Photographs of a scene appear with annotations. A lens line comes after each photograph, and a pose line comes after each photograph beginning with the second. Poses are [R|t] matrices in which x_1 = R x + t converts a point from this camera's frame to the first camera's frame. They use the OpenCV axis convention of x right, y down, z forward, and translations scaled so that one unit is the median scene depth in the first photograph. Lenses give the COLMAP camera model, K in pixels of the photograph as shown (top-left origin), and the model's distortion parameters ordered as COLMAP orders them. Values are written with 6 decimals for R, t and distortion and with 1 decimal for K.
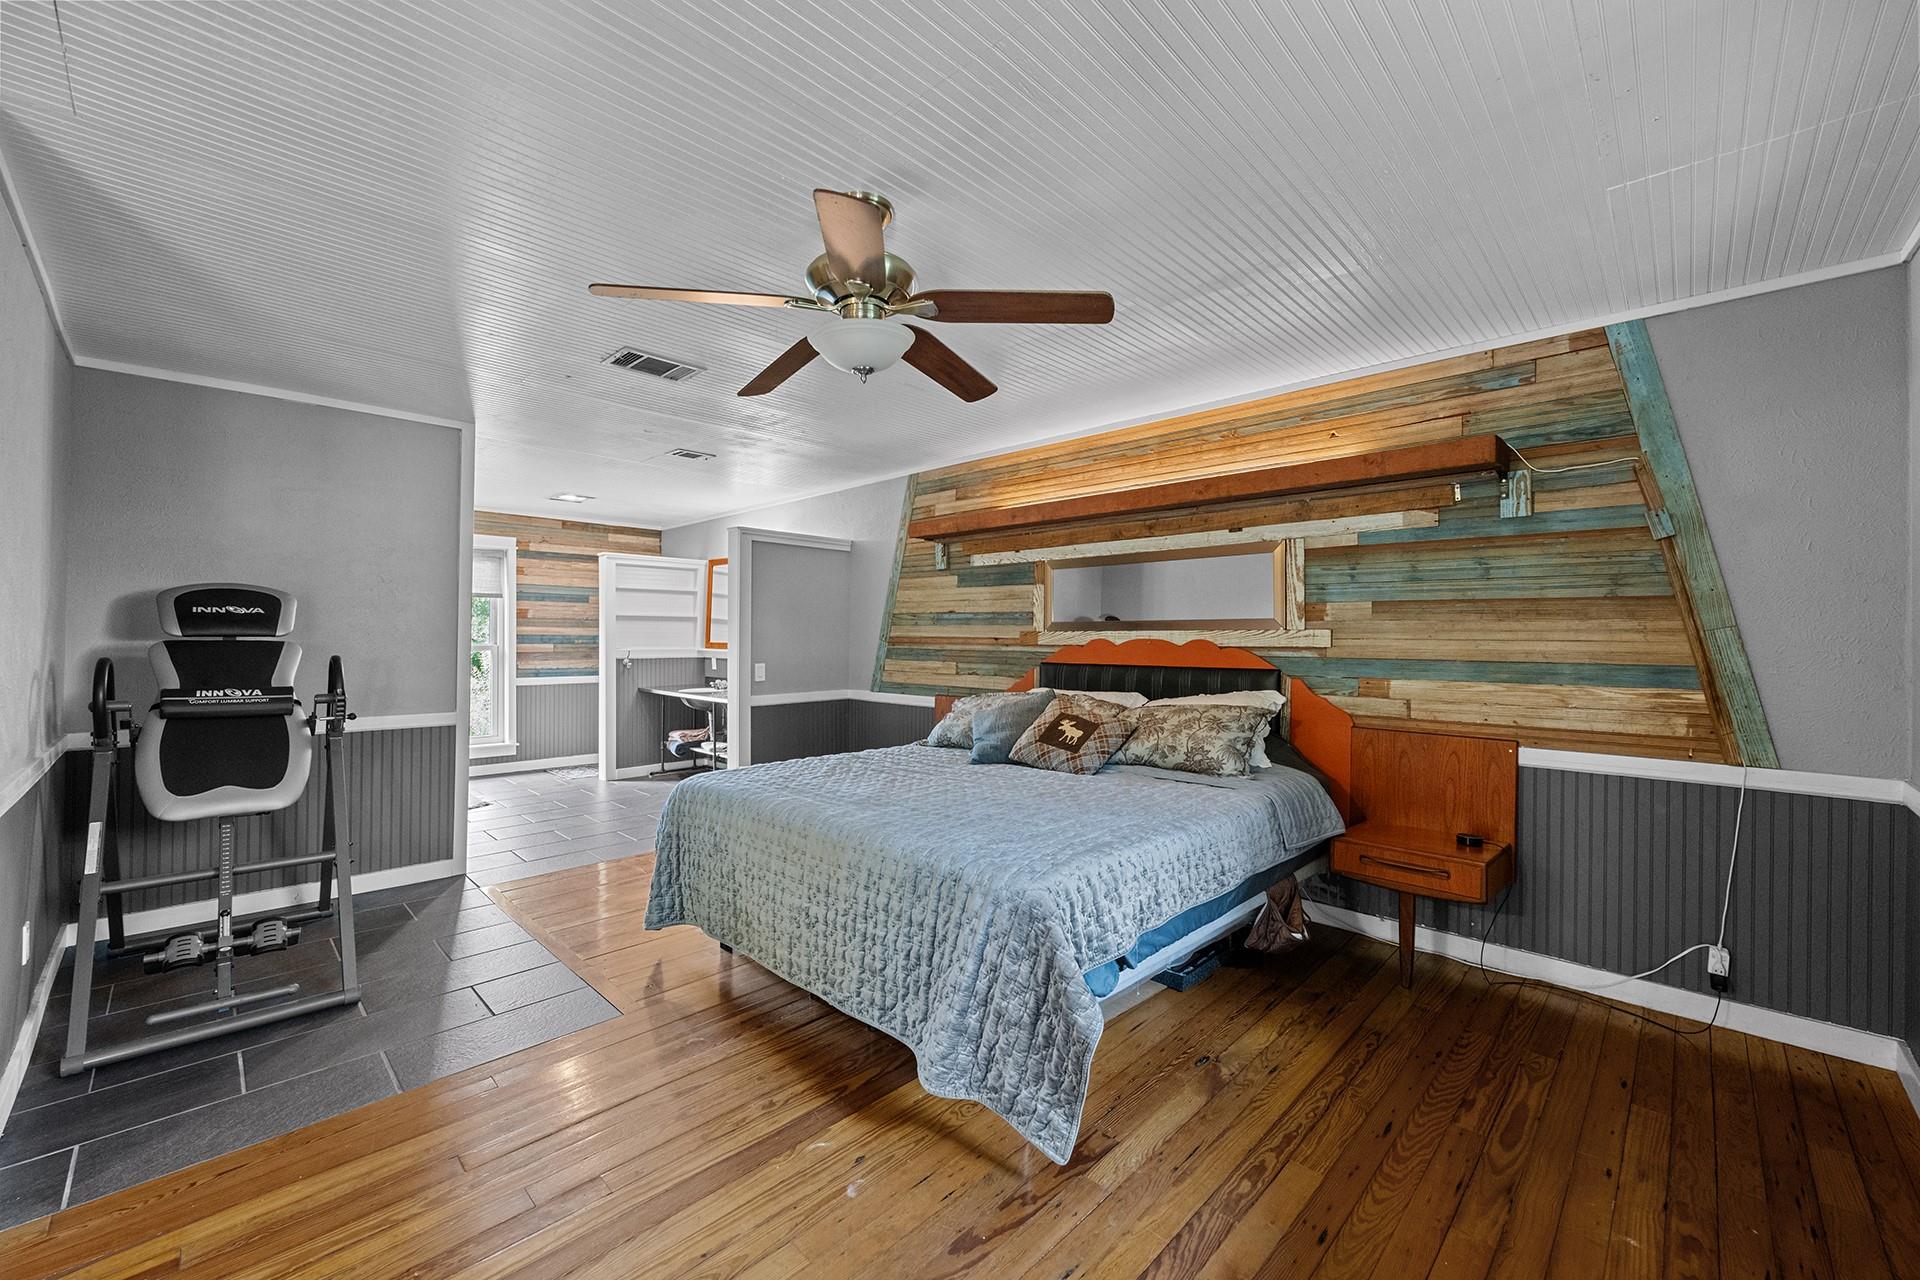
lens RADIAL K [[759.7, 0, 961.1], [0, 759.7, 633.8], [0, 0, 1]] dist [0.000387, -0.000130]
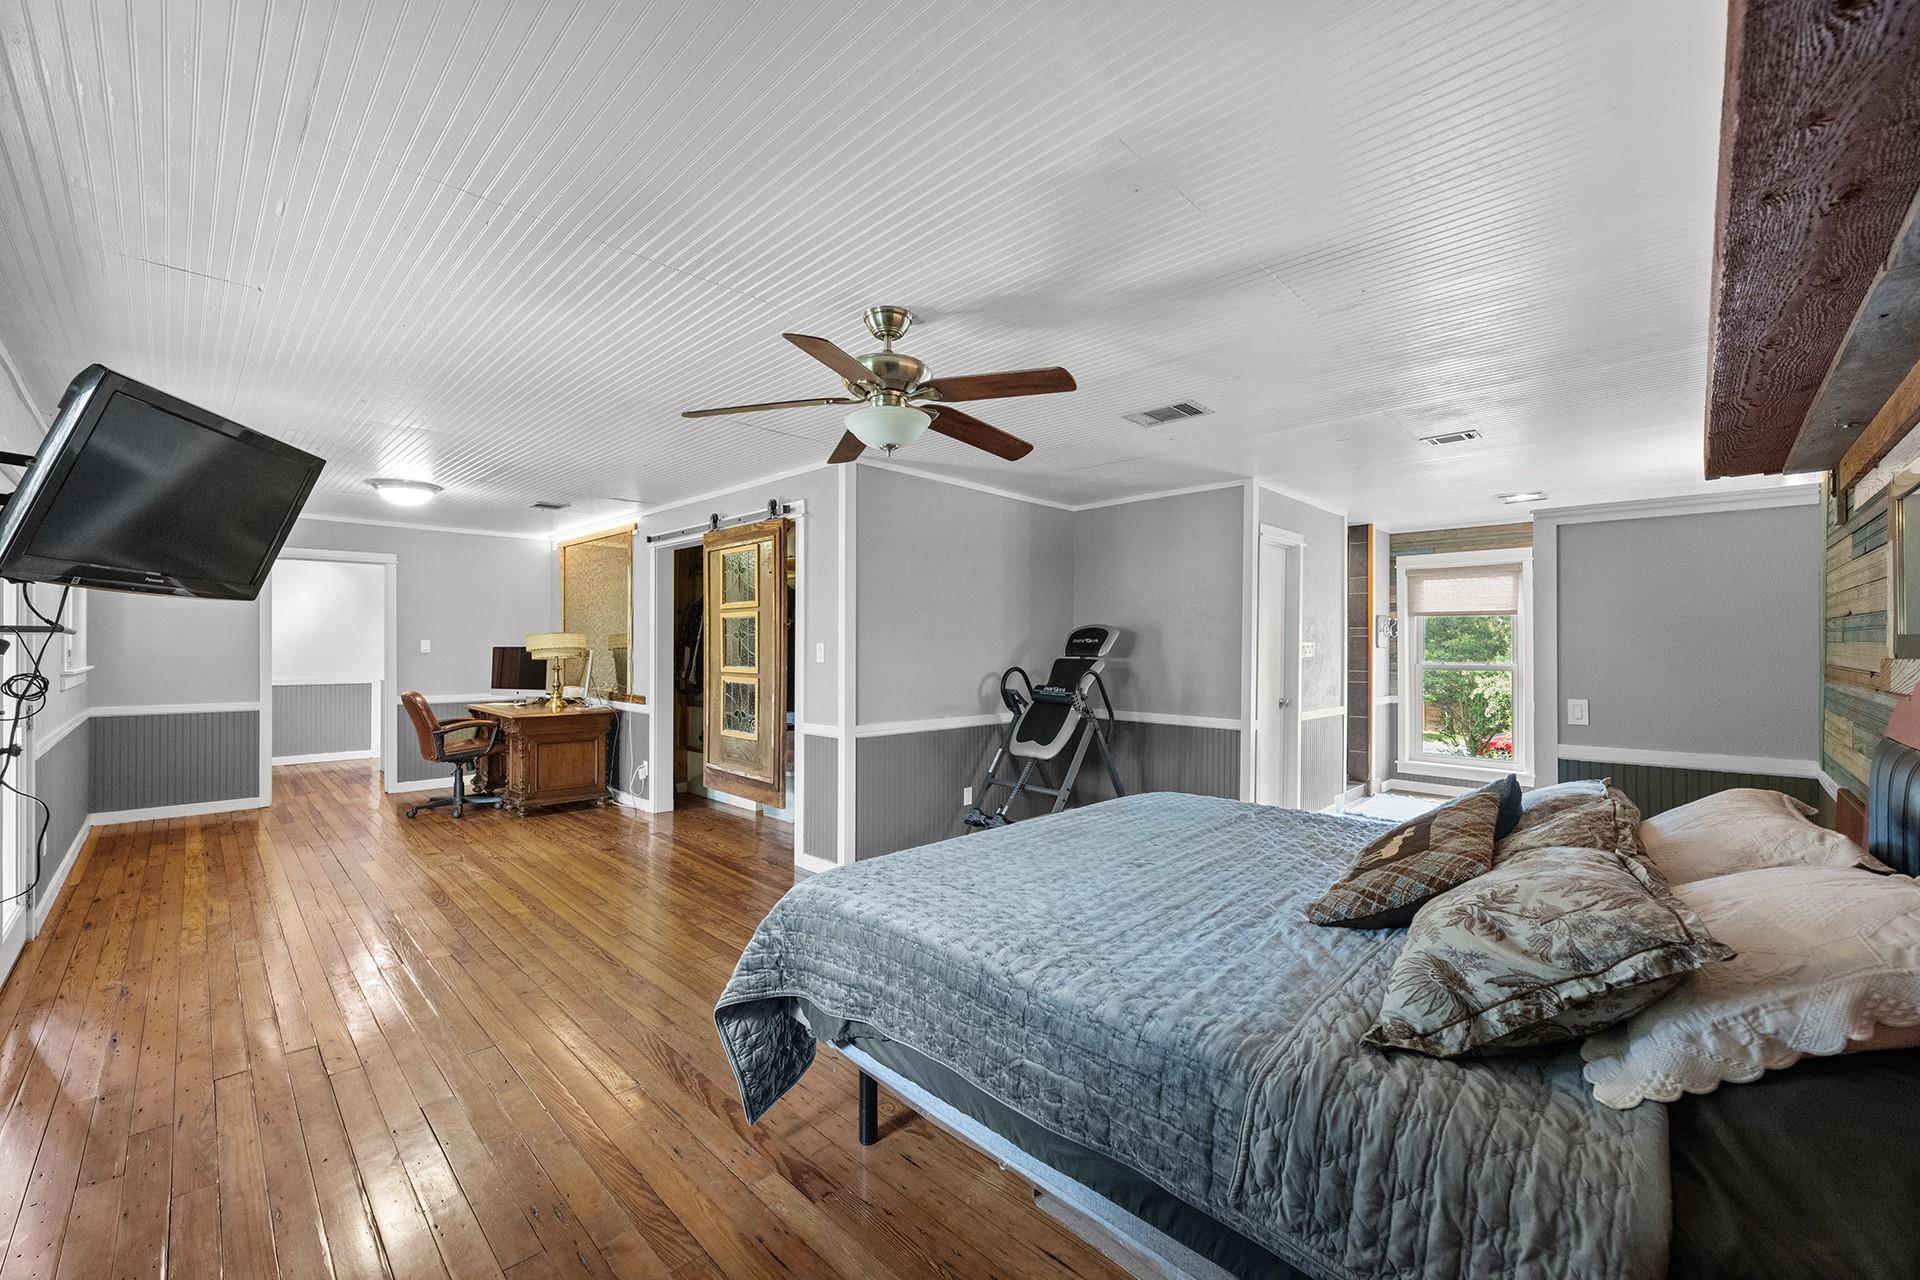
lens RADIAL K [[759.7, 0, 964.3], [0, 759.7, 640.0], [0, 0, 1]] dist [0.000387, -0.000130]
pose [[0.003817, -0.009107, -0.999951, 0.604383], [-0.000408, 0.999958, -0.009109, -0.013457], [0.999993, 0.000443, 0.003813, 0.614017]]
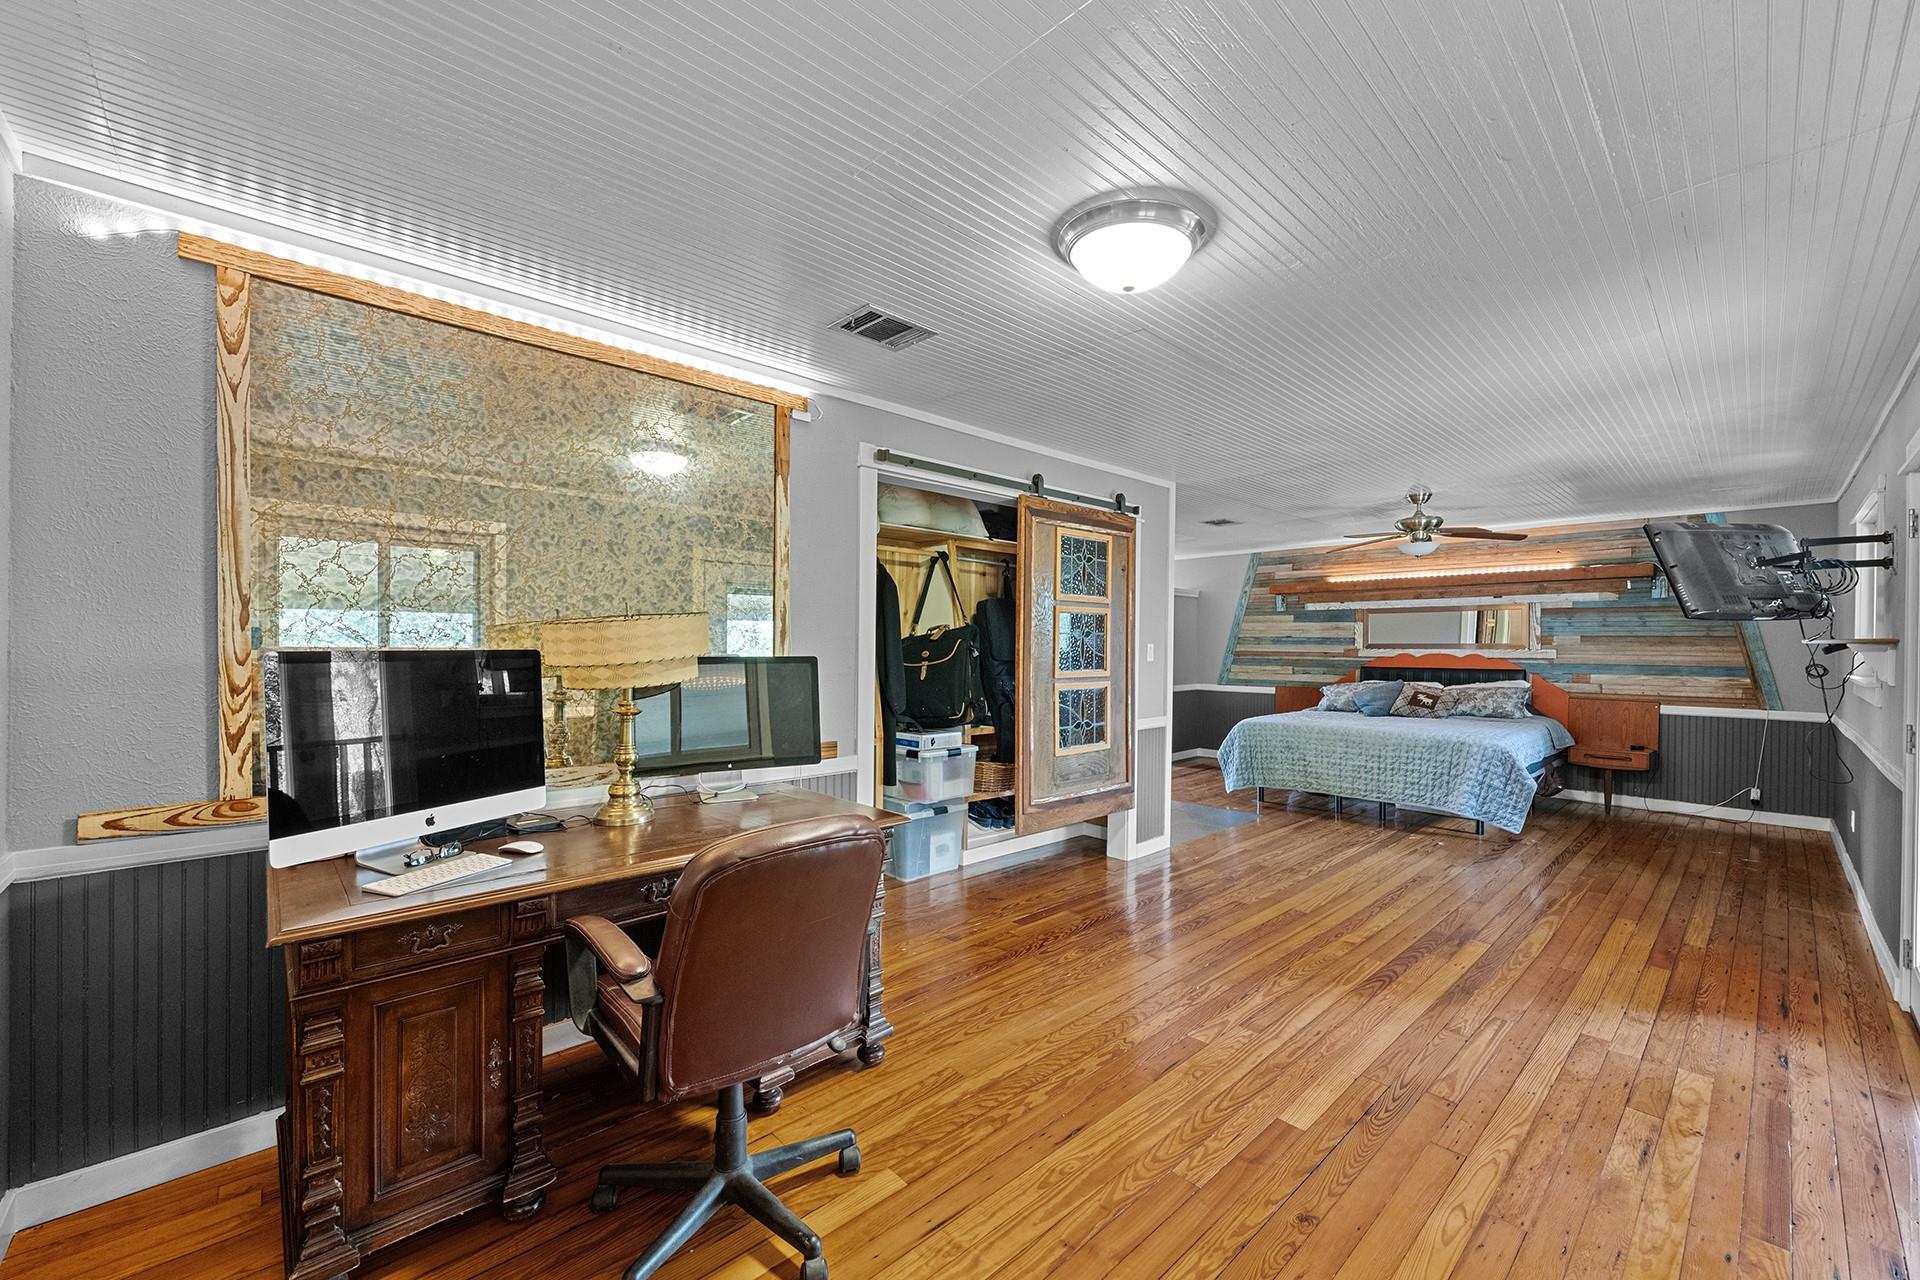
lens RADIAL K [[759.7, 0, 959.6], [0, 759.7, 648.0], [0, 0, 1]] dist [0.000387, -0.000130]
pose [[0.999018, 0.001646, -0.044278, -1.003454], [-0.001373, 0.999980, 0.006205, -0.020058], [0.044288, -0.006138, 0.999000, -1.074883]]
